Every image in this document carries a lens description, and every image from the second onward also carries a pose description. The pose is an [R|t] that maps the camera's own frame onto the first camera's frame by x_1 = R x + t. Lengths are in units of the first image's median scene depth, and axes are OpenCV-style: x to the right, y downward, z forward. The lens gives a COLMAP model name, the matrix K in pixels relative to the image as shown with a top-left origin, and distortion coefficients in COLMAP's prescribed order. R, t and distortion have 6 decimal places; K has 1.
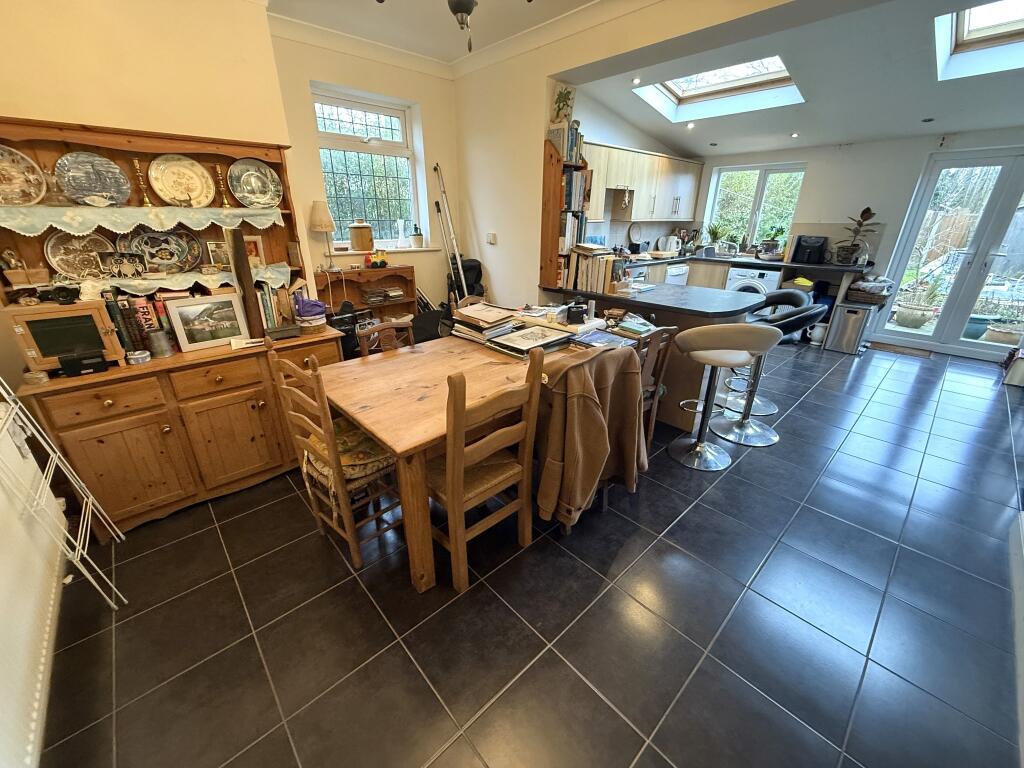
lens RADIAL K [[406.8, 0, 511.5], [0, 406.8, 383.7], [0, 0, 1]] dist [0.000655, 0.000136]
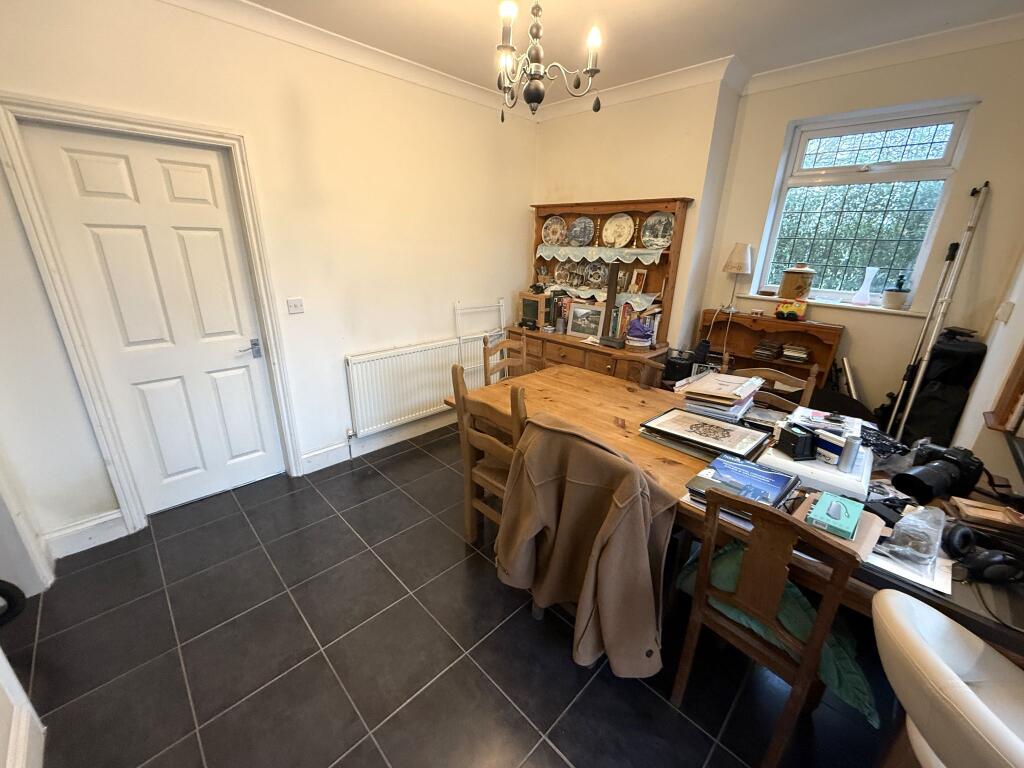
lens RADIAL K [[406.8, 0, 509.9], [0, 406.8, 386.2], [0, 0, 1]] dist [0.000655, 0.000136]
pose [[0.035918, 0.334786, -0.941609, 0.759256], [-0.404797, 0.866334, 0.292582, -0.277936], [0.913701, 0.370652, 0.166637, 0.598498]]
